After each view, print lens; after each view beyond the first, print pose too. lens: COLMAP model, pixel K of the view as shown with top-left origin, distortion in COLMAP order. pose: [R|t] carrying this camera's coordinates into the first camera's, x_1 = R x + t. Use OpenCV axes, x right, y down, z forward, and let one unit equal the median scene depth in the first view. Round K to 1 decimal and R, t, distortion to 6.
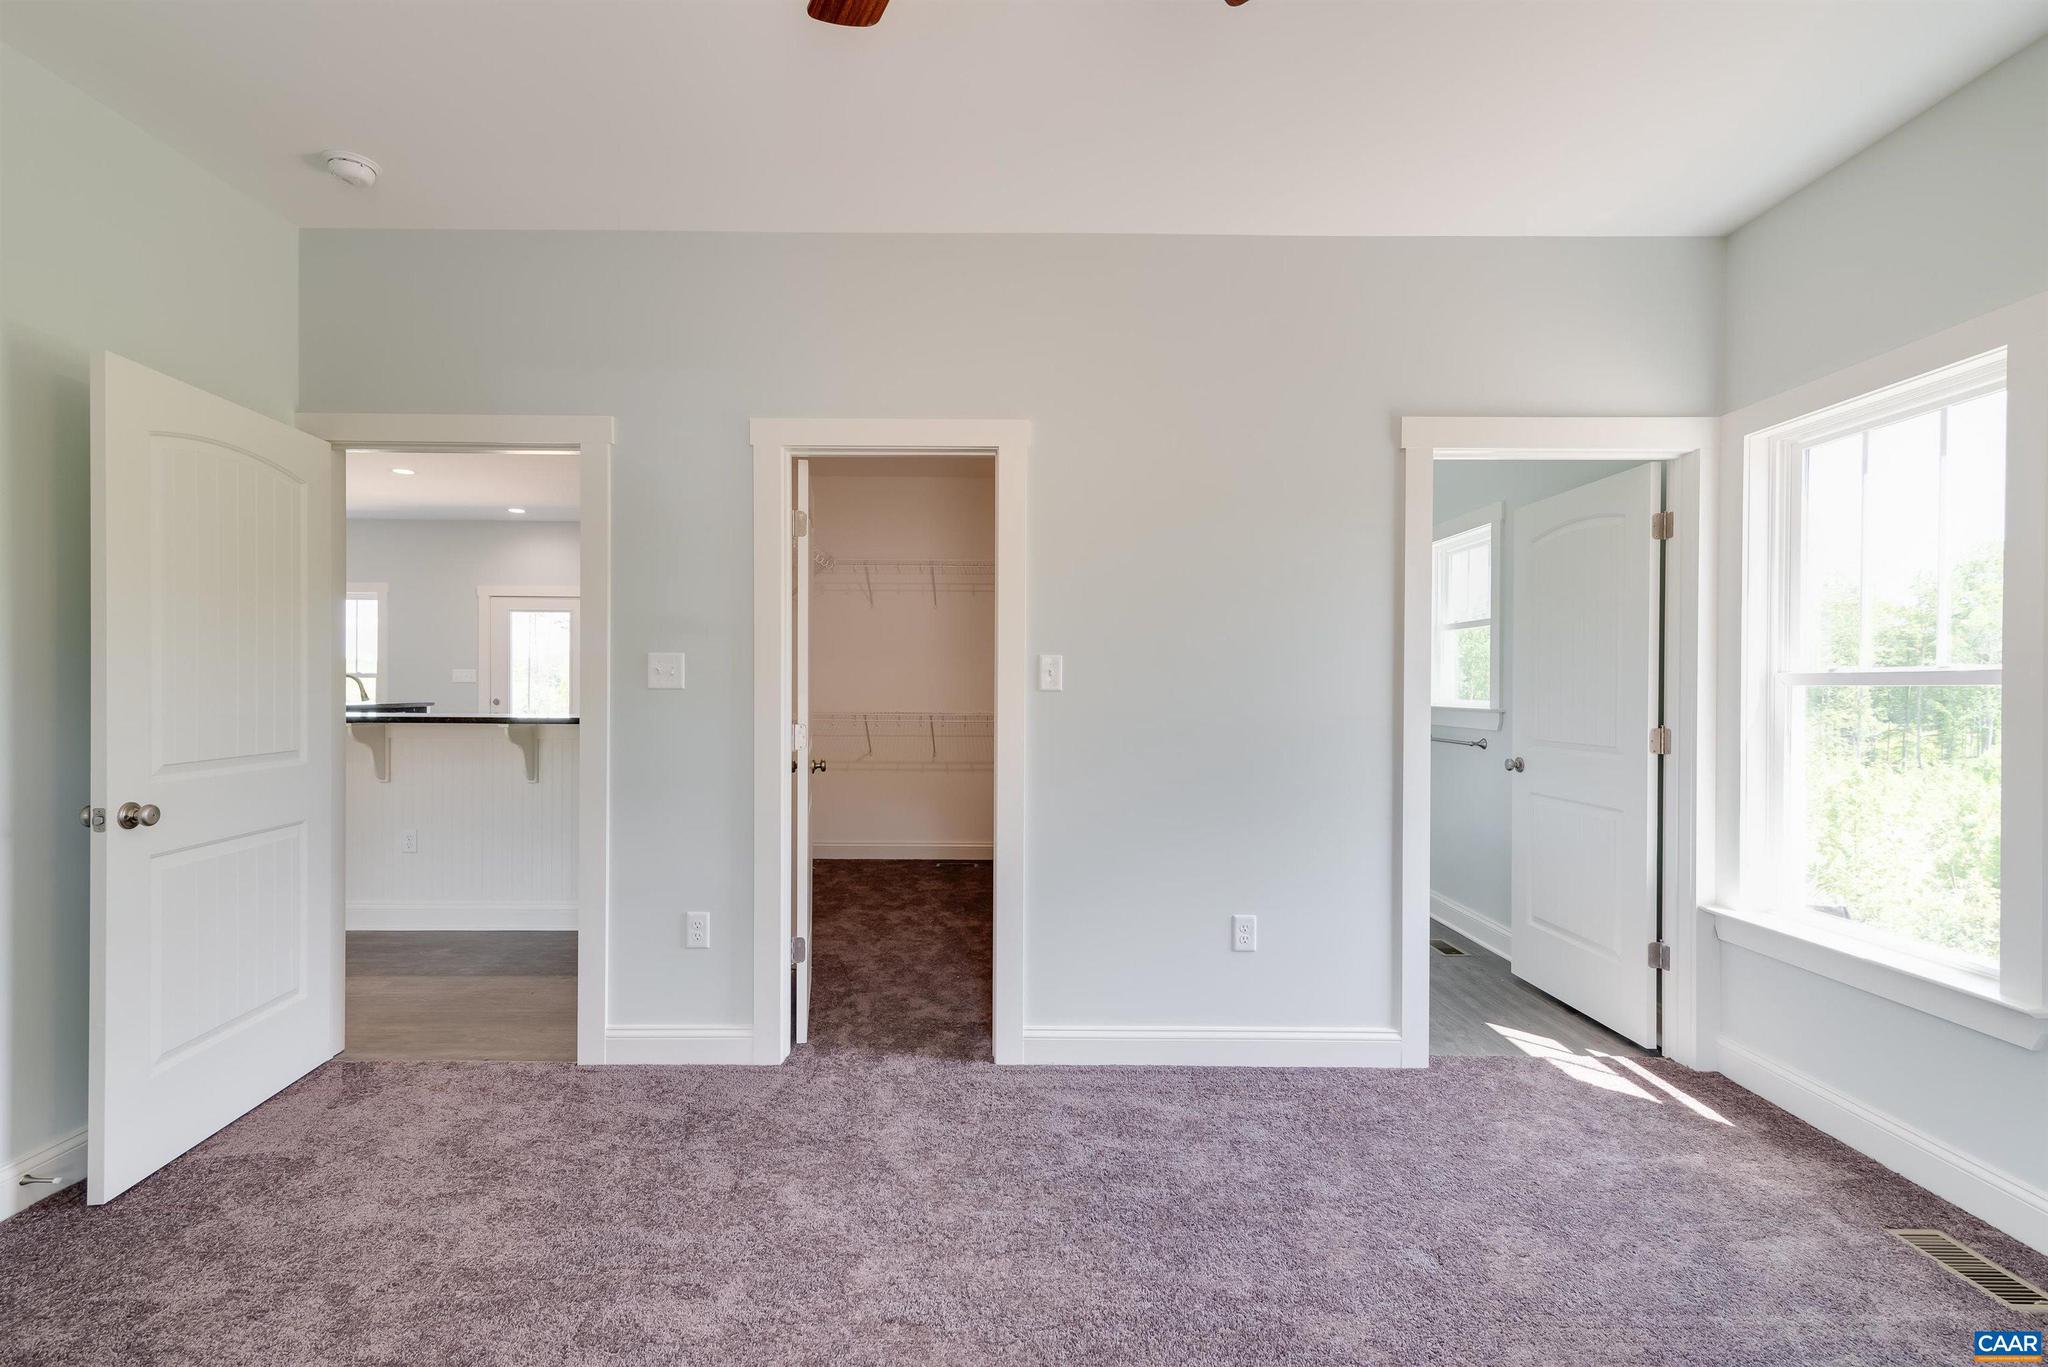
lens RADIAL K [[921.0, 0, 1020.4], [0, 921.0, 695.6], [0, 0, 1]] dist [0.017574, -0.002889]
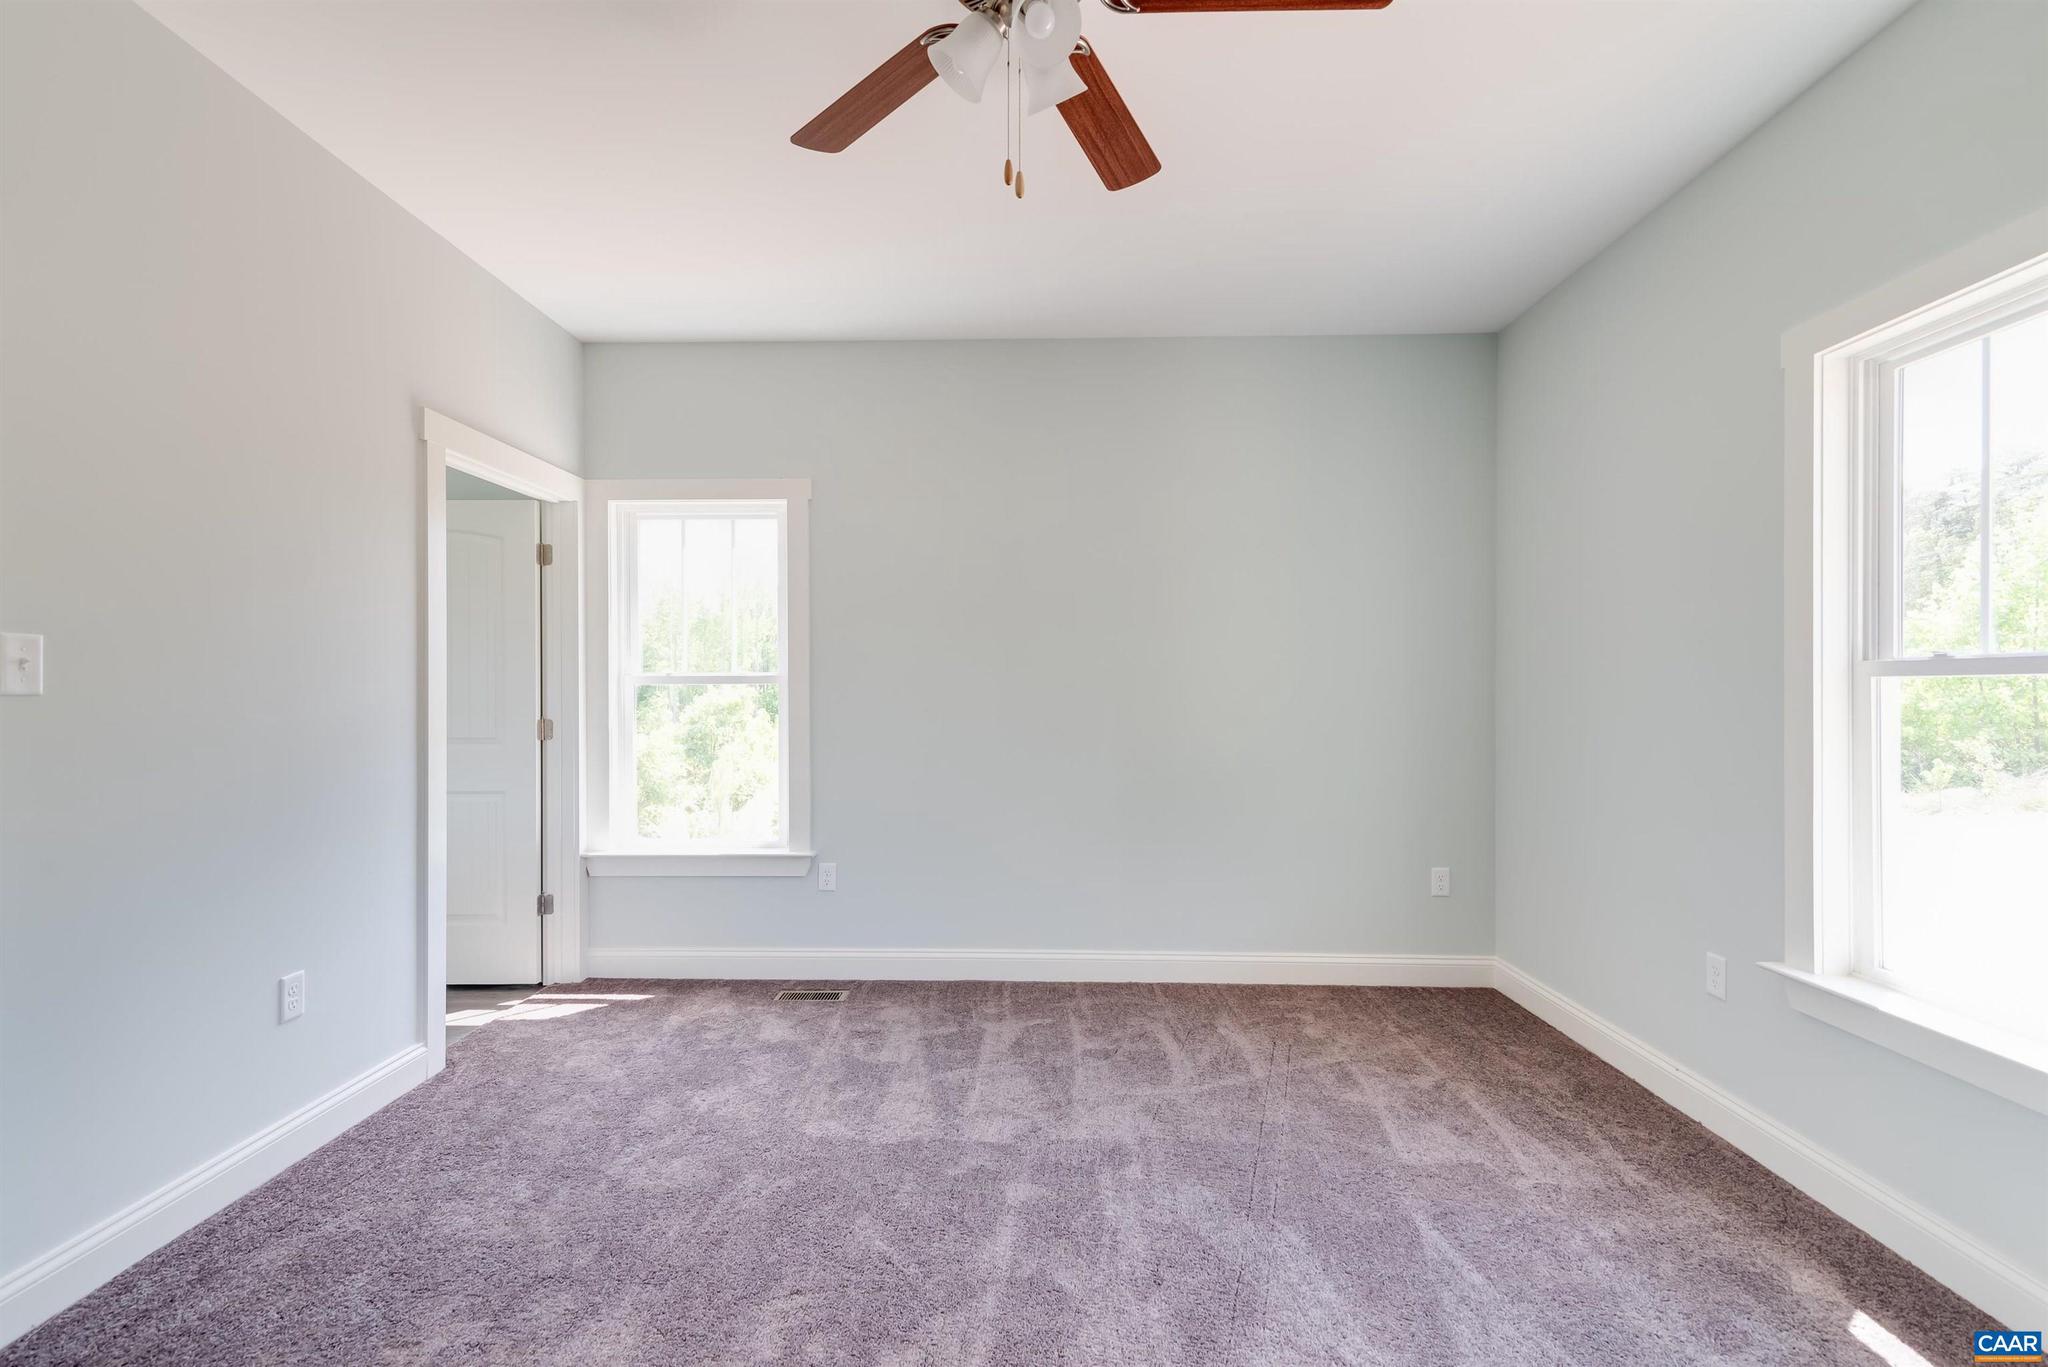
lens RADIAL K [[921.0, 0, 1022.0], [0, 921.0, 680.6], [0, 0, 1]] dist [0.017574, -0.002889]
pose [[0.034749, 0.001218, 0.999395, -0.544302], [0.008951, 0.999959, -0.001530, -0.007660], [-0.999356, 0.008999, 0.034736, 0.345869]]
